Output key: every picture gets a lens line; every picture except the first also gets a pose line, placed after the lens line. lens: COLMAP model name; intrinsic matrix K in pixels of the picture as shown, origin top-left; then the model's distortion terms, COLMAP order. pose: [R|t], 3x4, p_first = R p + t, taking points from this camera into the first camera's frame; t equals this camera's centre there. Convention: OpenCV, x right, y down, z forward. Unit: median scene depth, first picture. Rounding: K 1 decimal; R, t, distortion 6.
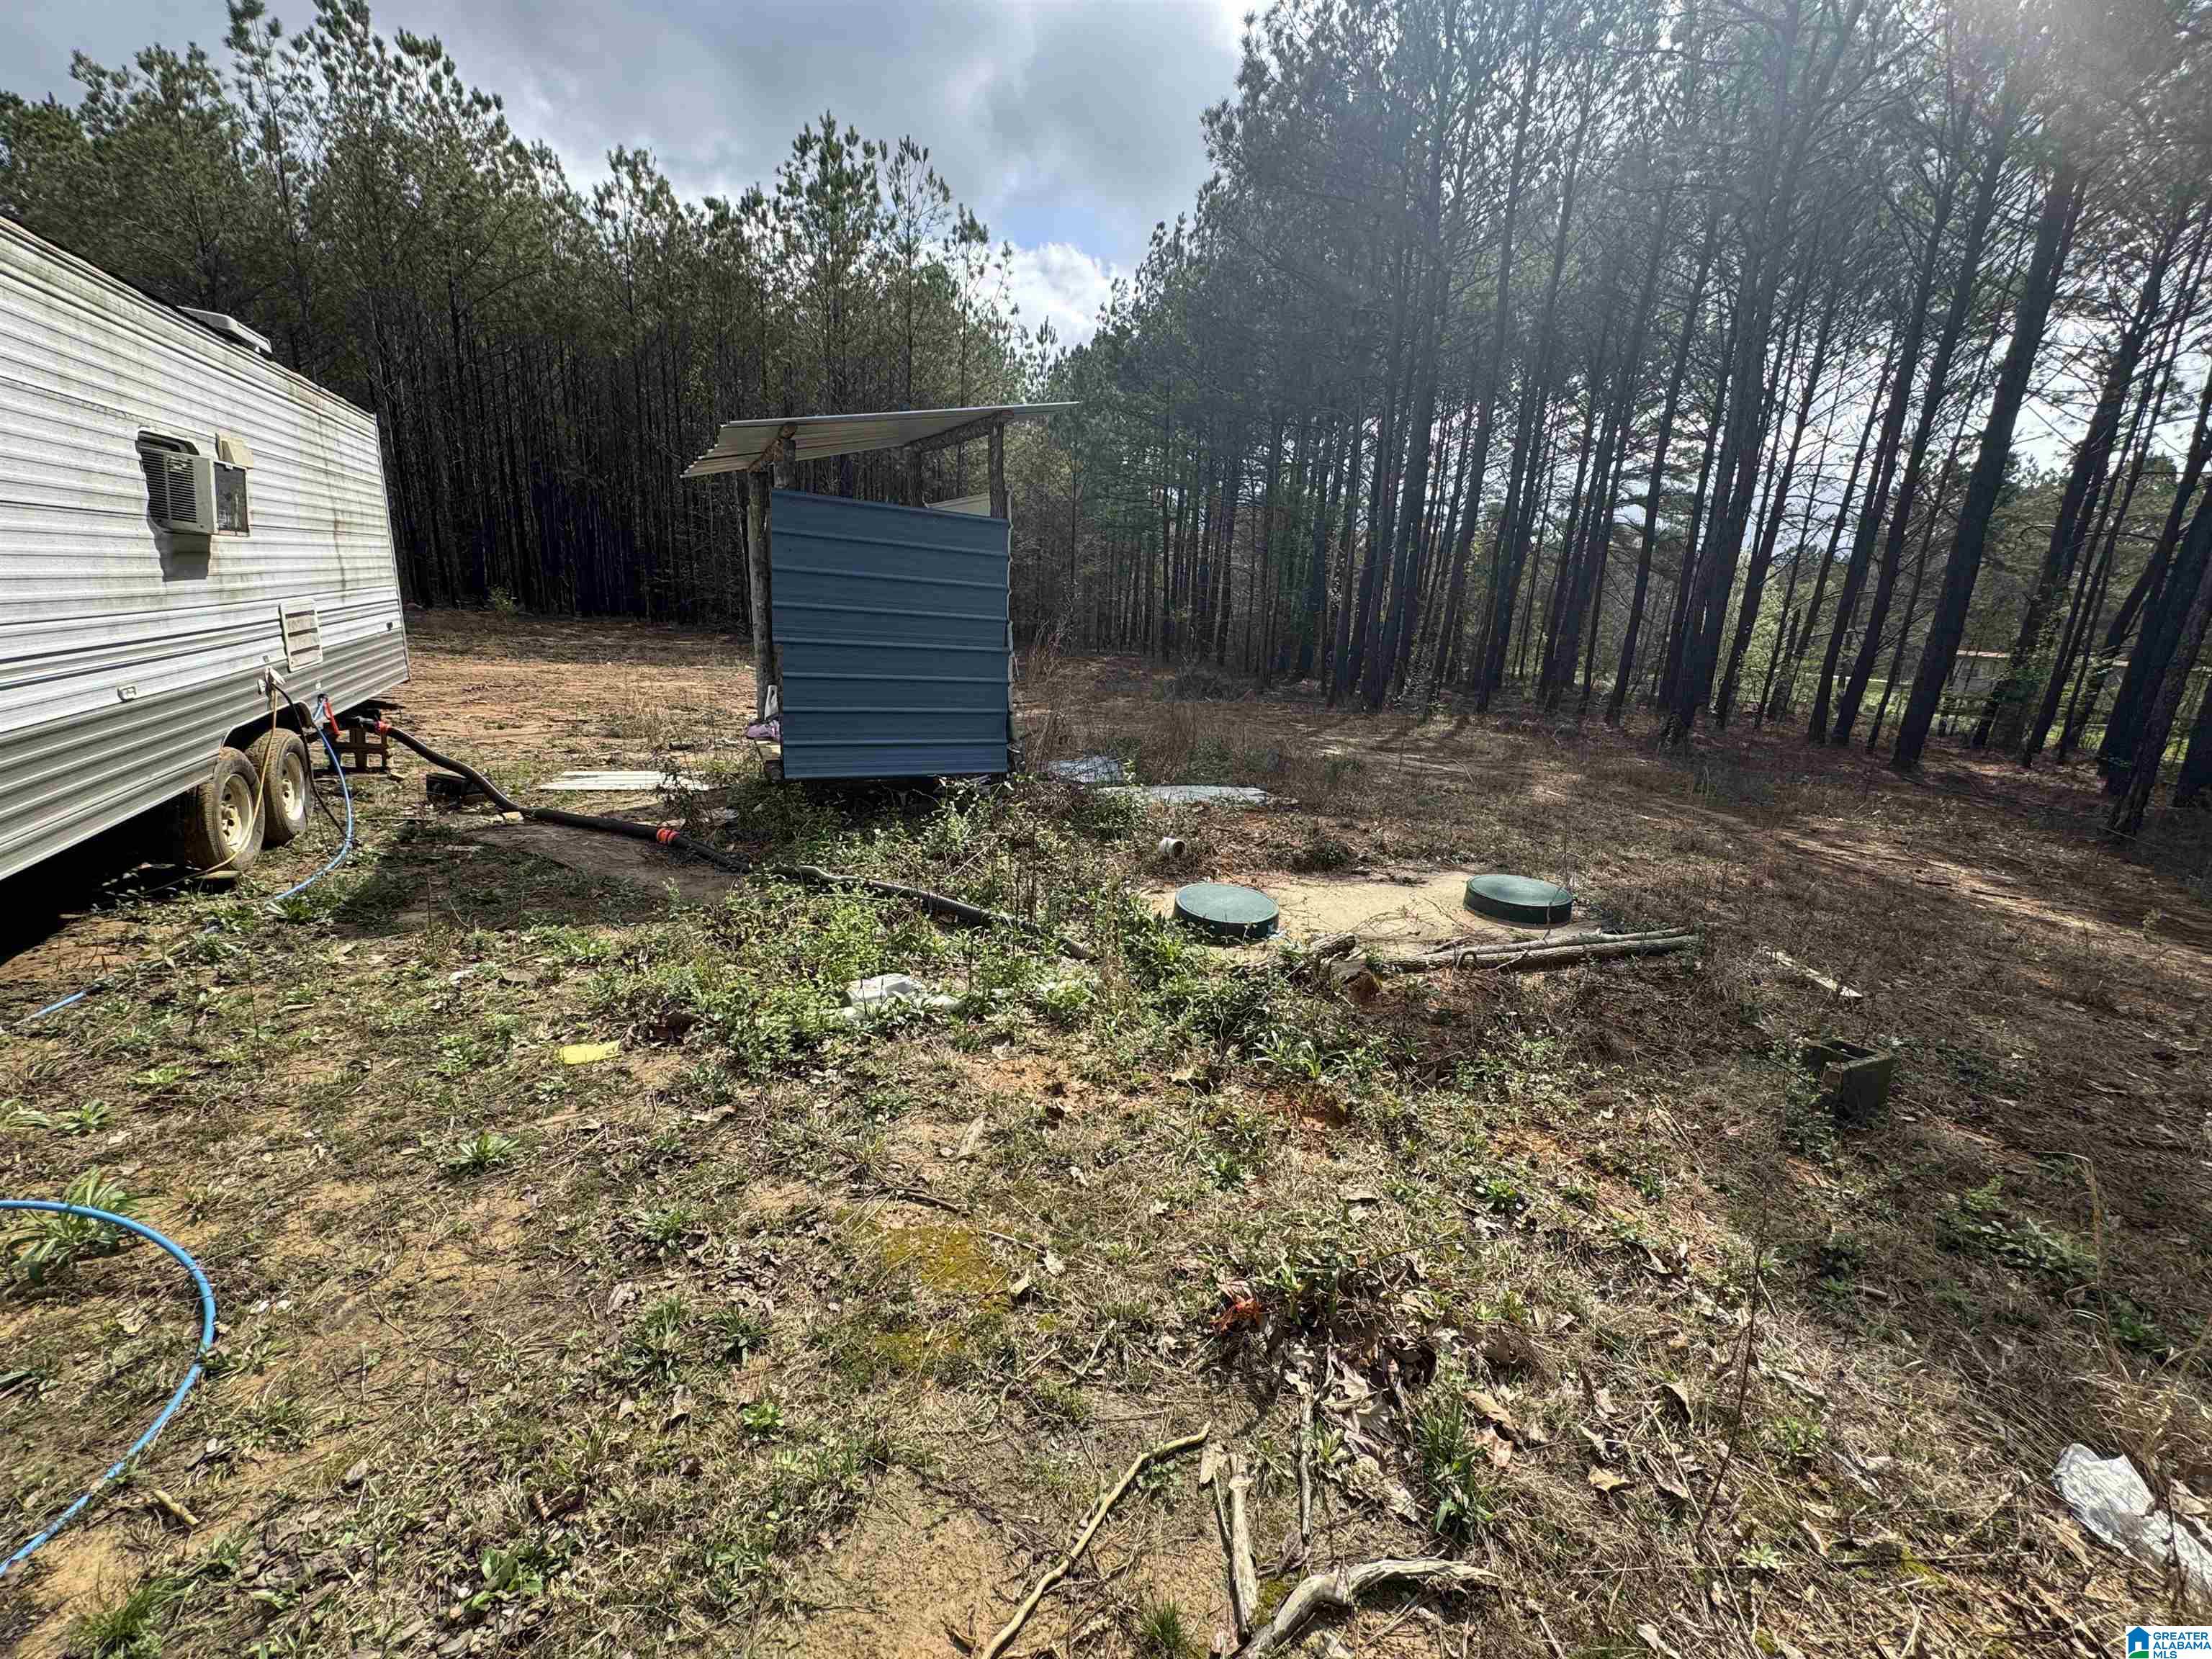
lens RADIAL K [[884.7, 0, 1106.0], [0, 884.7, 829.5], [0, 0, 1]] dist [-0.004634, 0.000352]
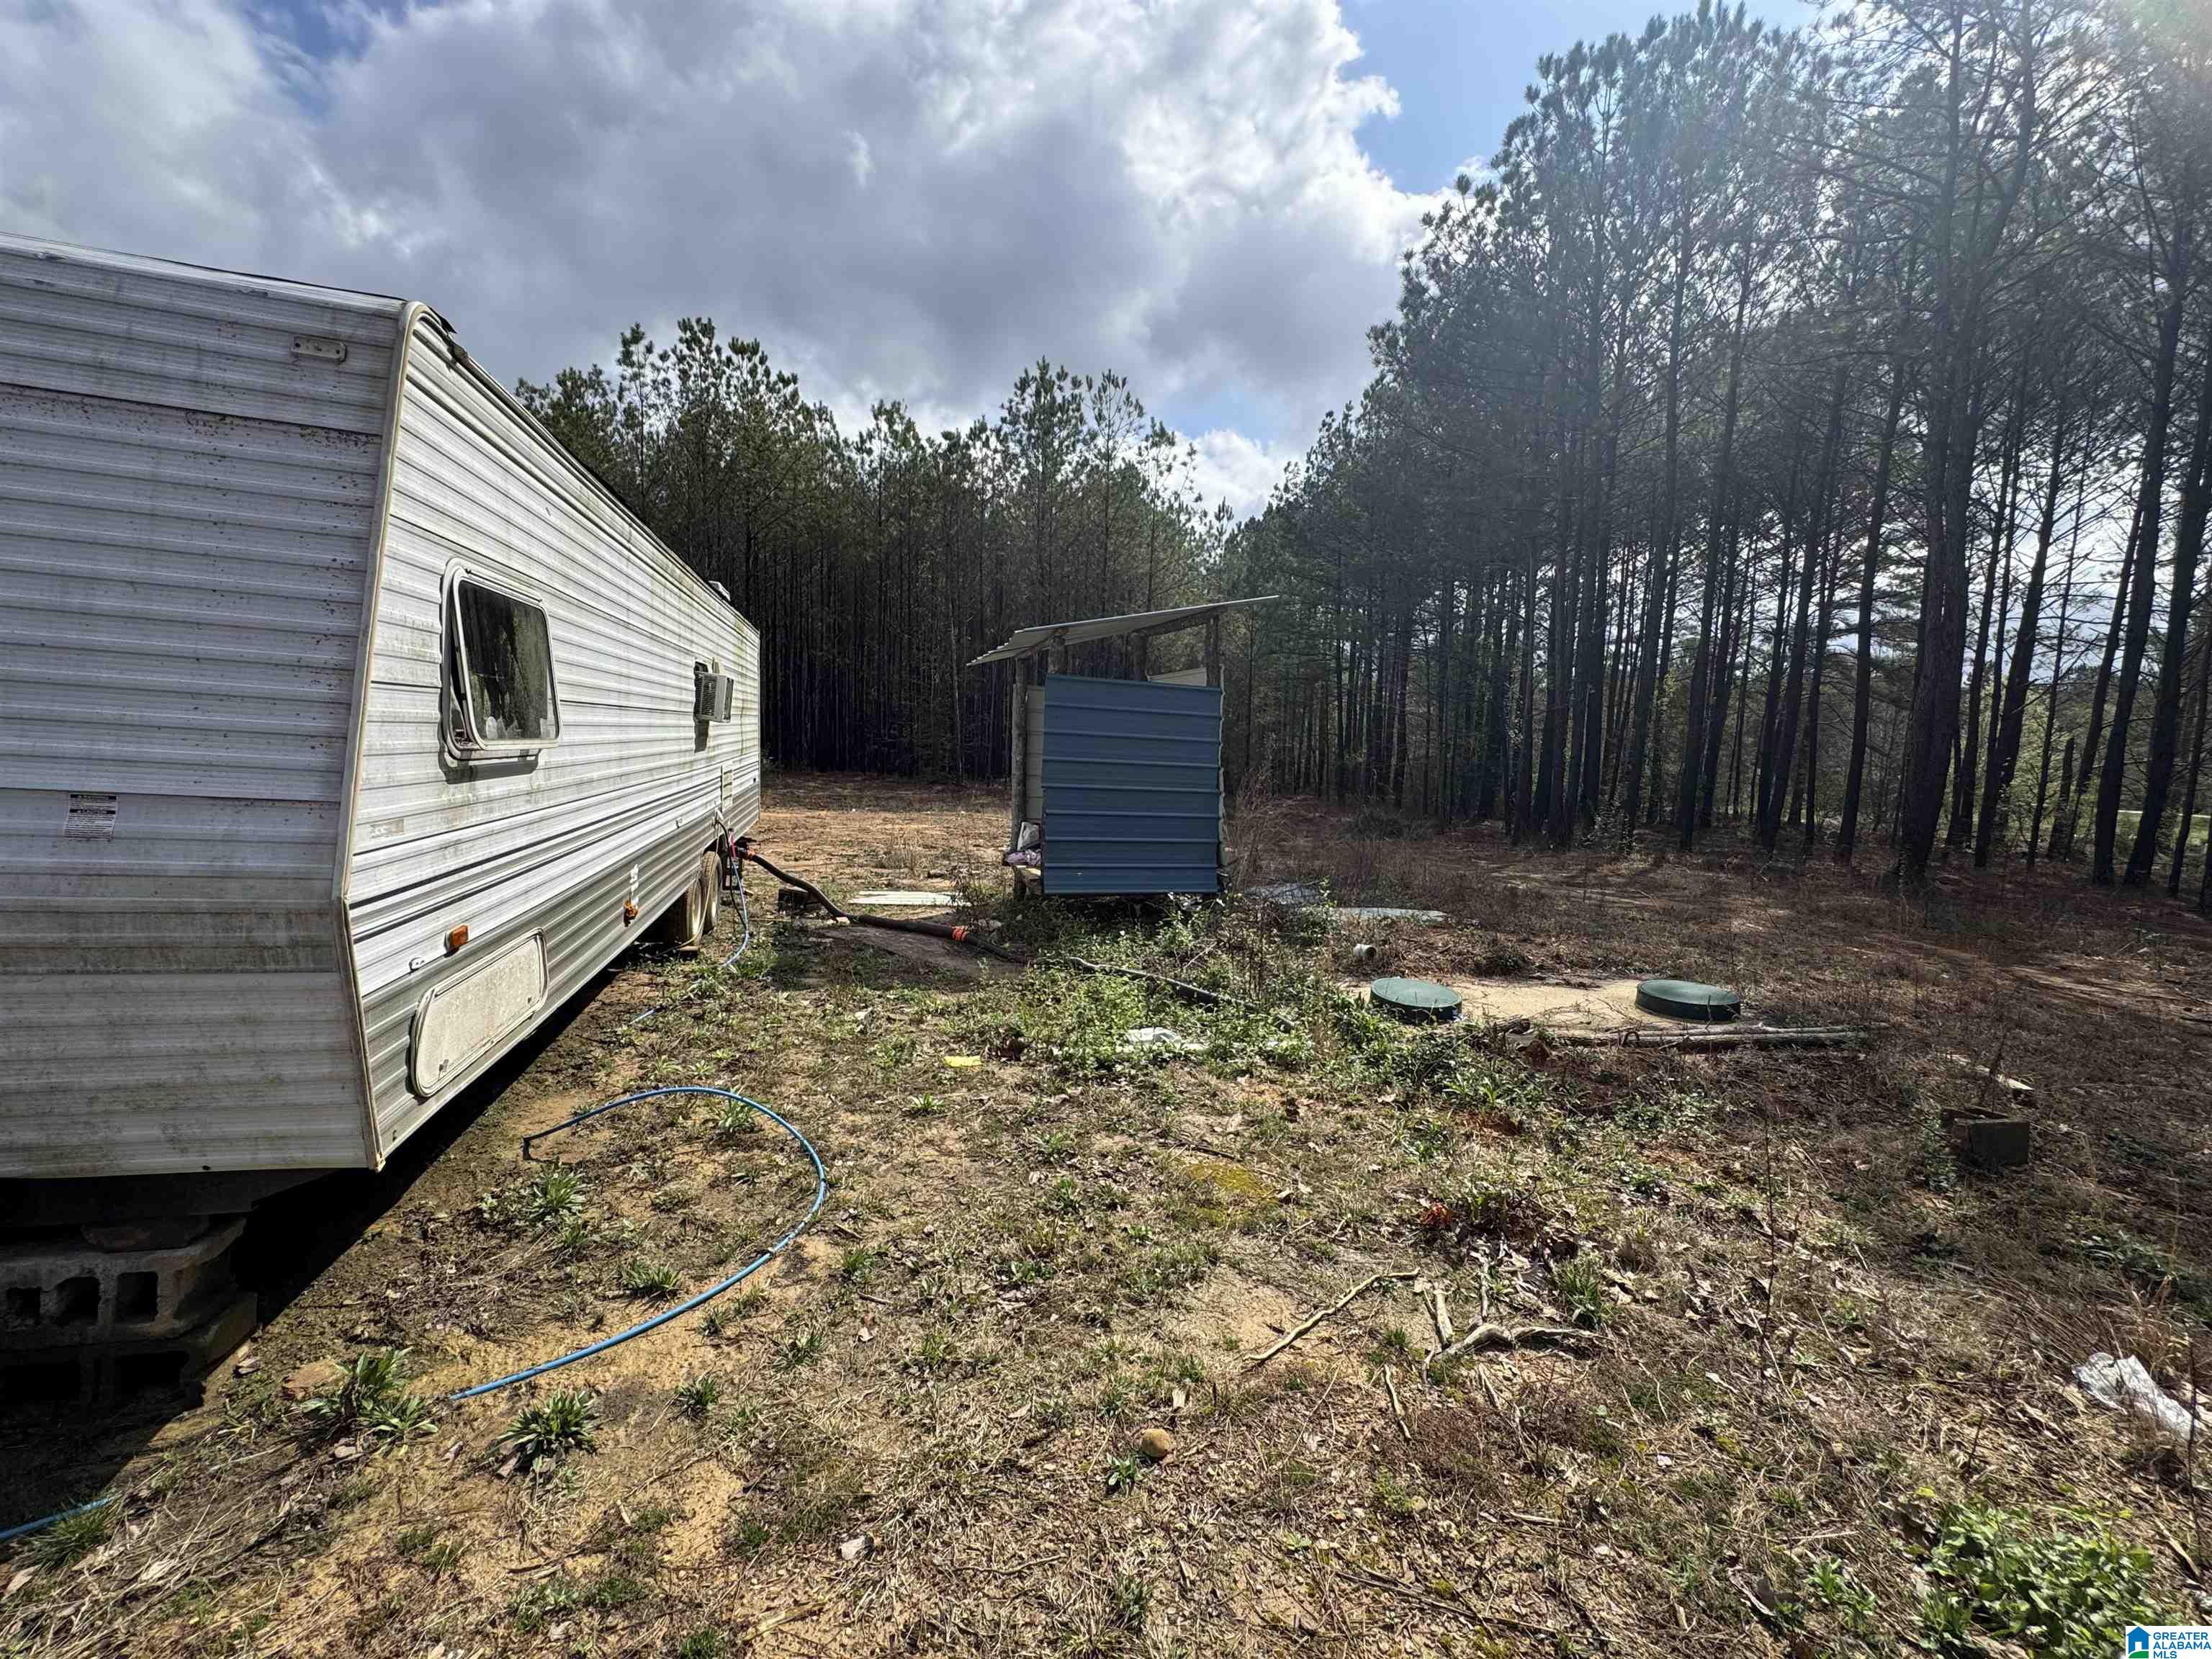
lens RADIAL K [[884.7, 0, 1106.0], [0, 884.7, 829.5], [0, 0, 1]] dist [-0.004634, 0.000352]
pose [[0.981709, -0.006962, -0.190261, -0.035621], [-0.023927, 0.986897, -0.159571, 0.050554], [0.188878, 0.161204, 0.968679, -0.213798]]
